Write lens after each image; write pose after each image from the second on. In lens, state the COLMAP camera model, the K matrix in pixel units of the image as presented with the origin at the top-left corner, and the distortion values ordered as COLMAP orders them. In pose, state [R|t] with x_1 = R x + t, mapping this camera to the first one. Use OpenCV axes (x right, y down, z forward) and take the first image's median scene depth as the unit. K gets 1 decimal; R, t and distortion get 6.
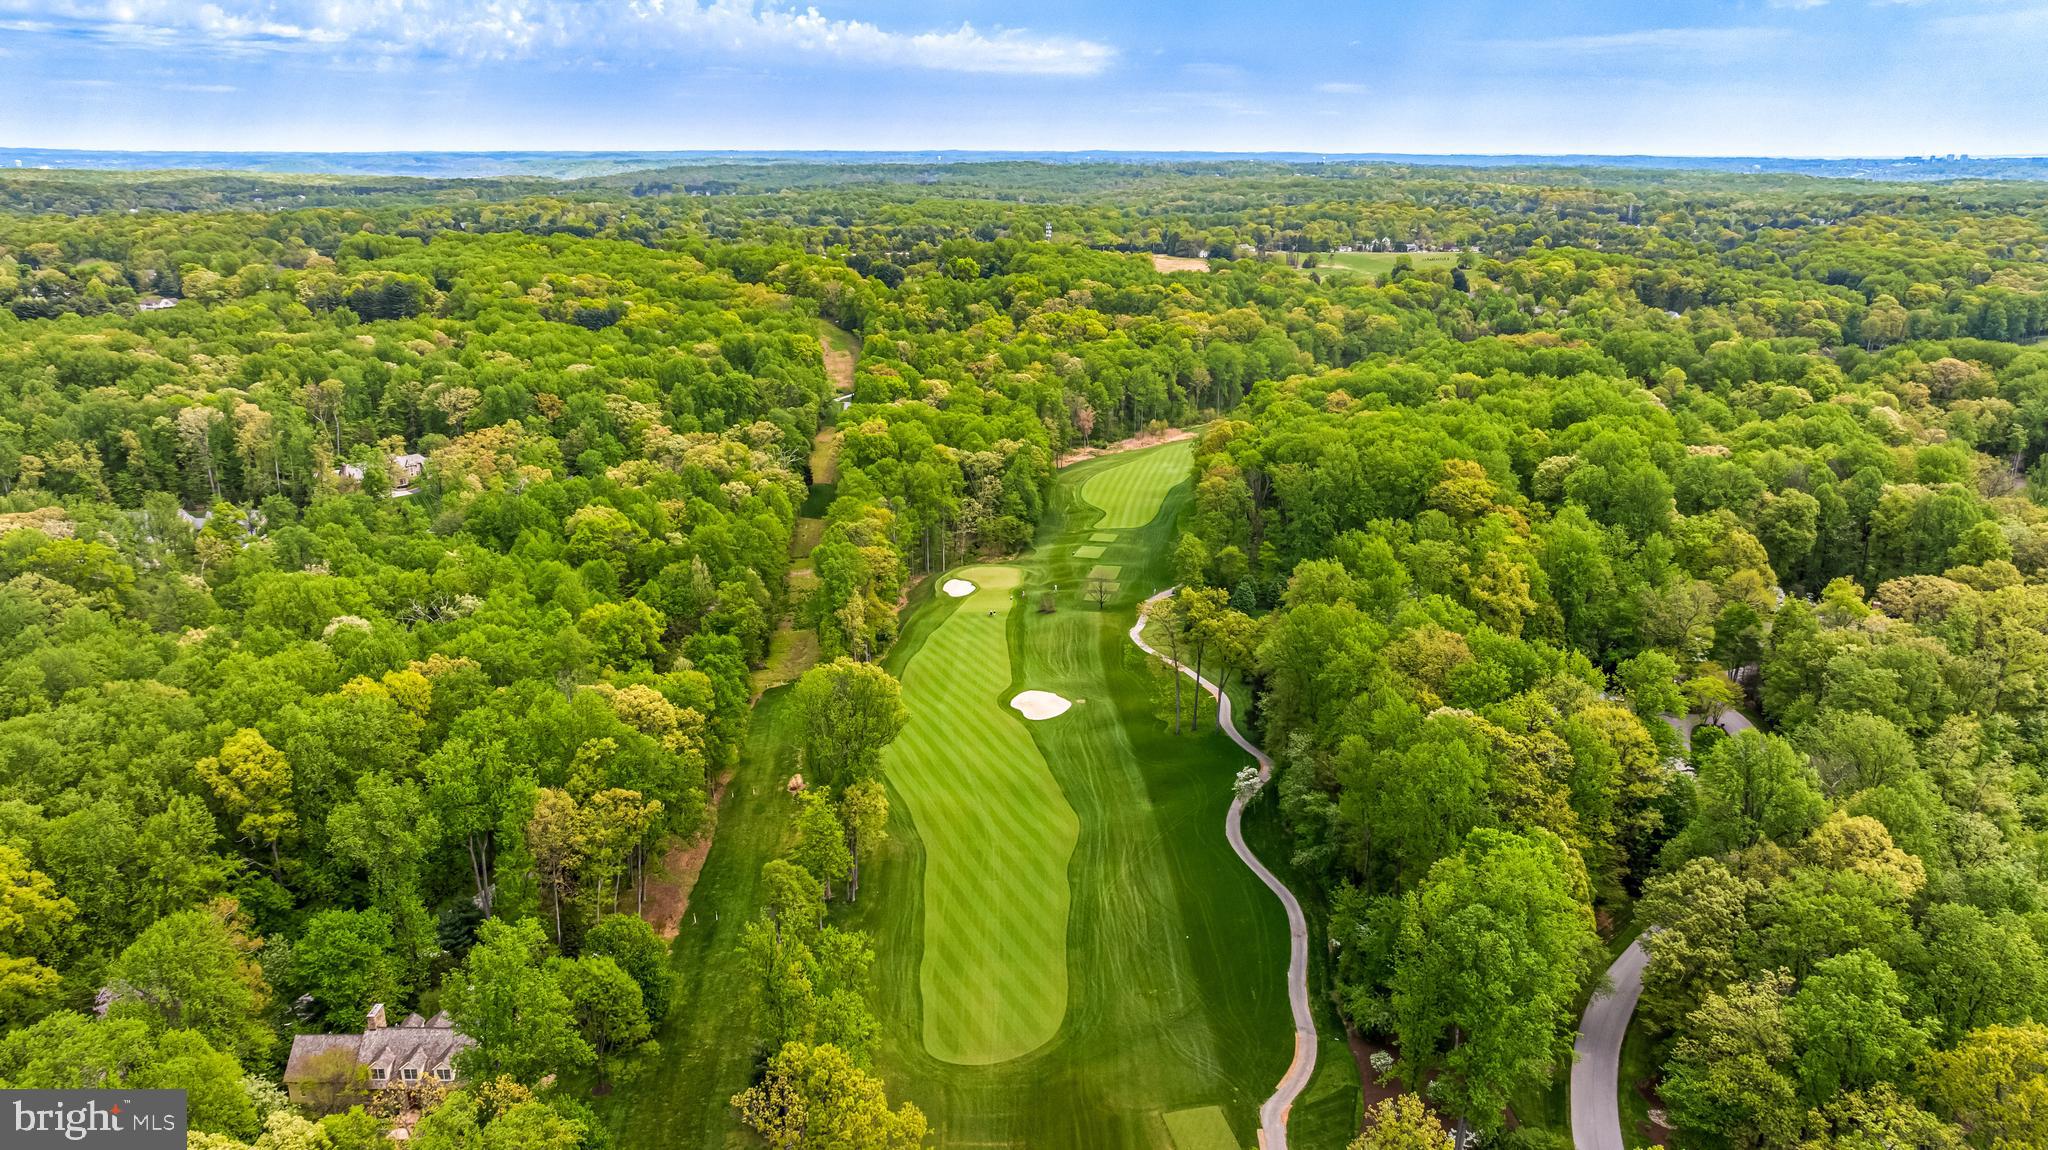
lens RADIAL K [[1442.4, 0, 1031.2], [0, 1442.4, 569.3], [0, 0, 1]] dist [-0.016179, 0.024414]
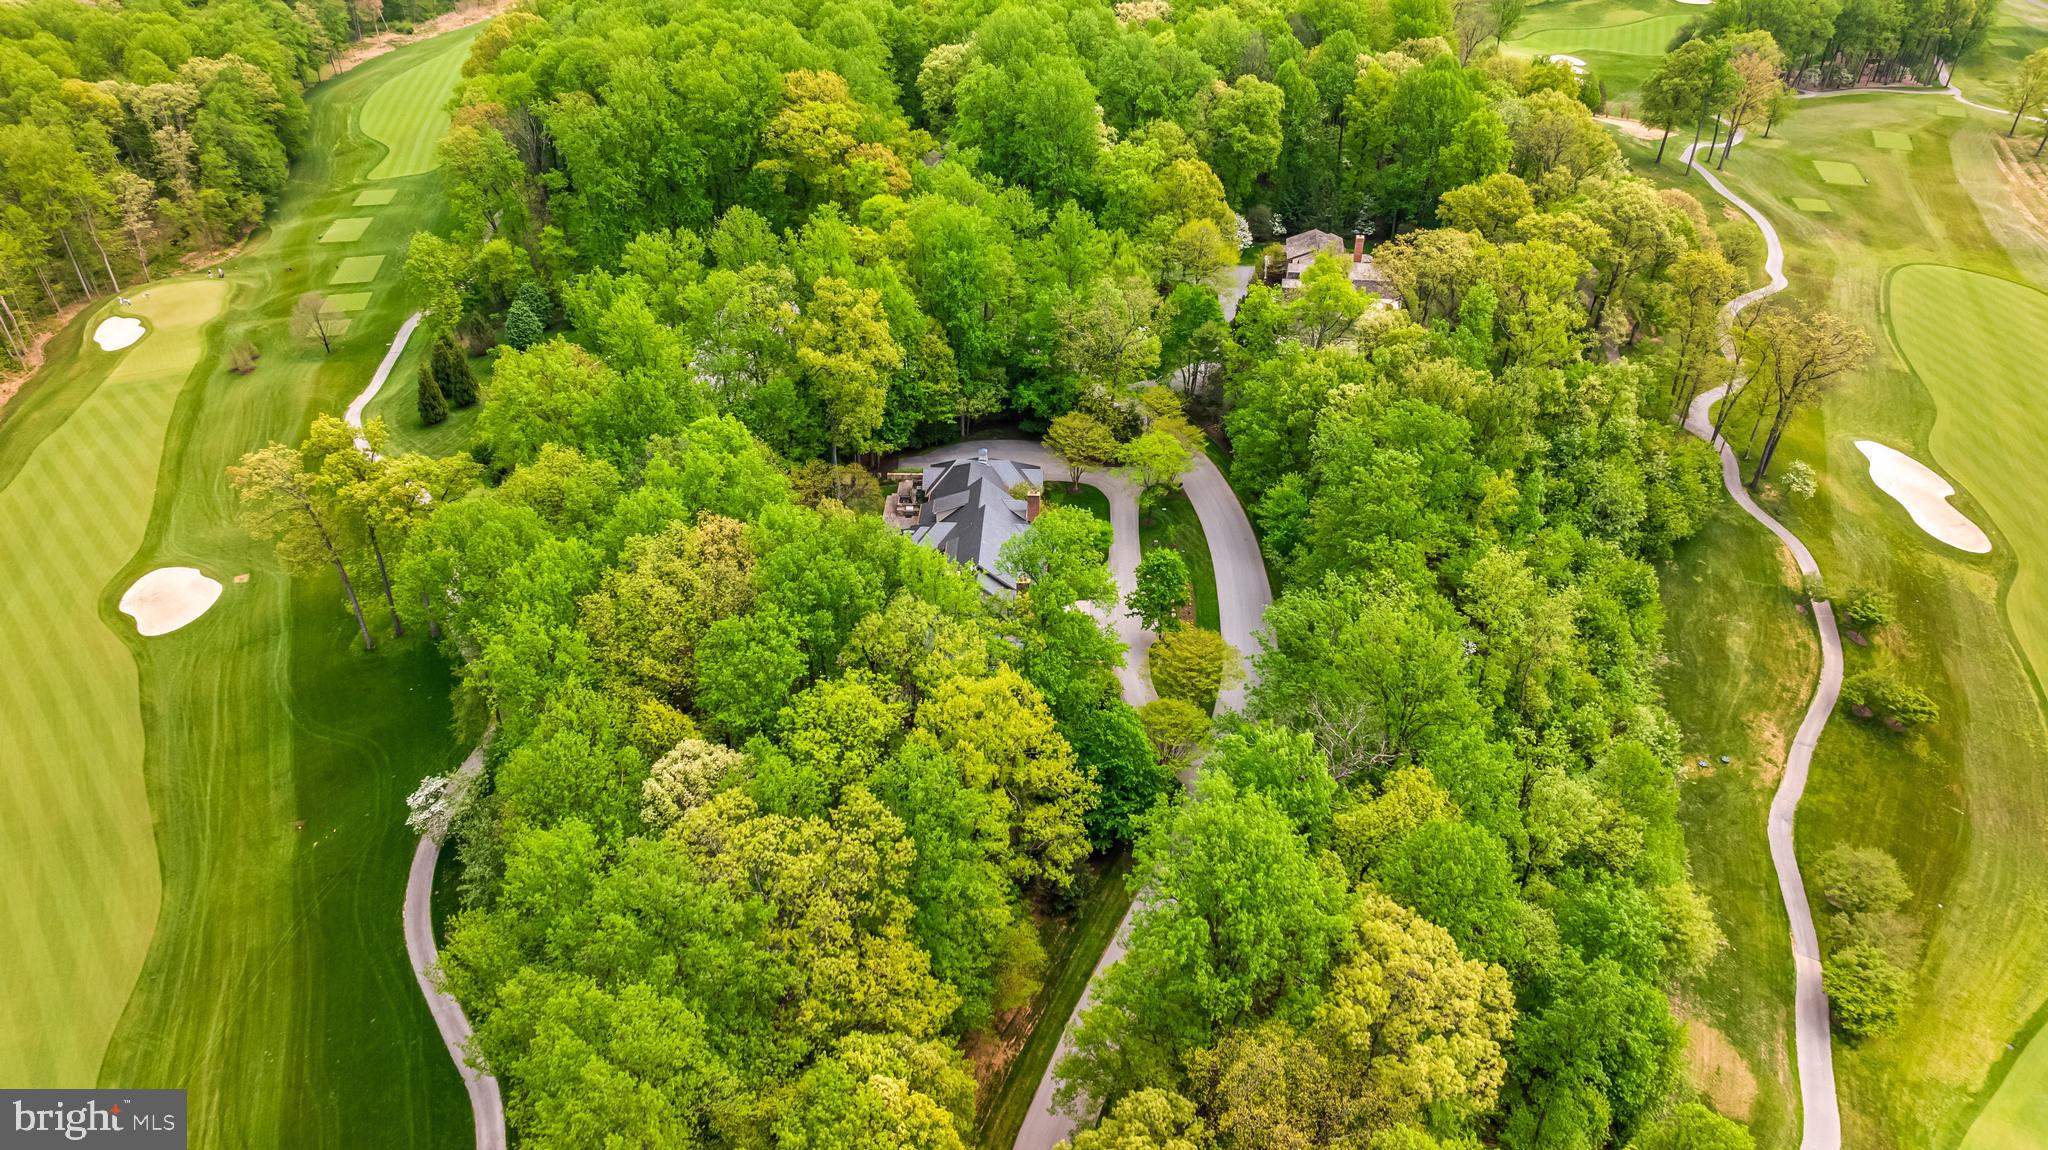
lens RADIAL K [[1442.4, 0, 1020.8], [0, 1442.4, 577.8], [0, 0, 1]] dist [-0.016179, 0.024414]
pose [[0.937320, -0.209012, 0.278828, 0.148277], [0.108340, 0.935287, 0.336899, -0.068179], [-0.331200, -0.285573, 0.899308, 0.279837]]
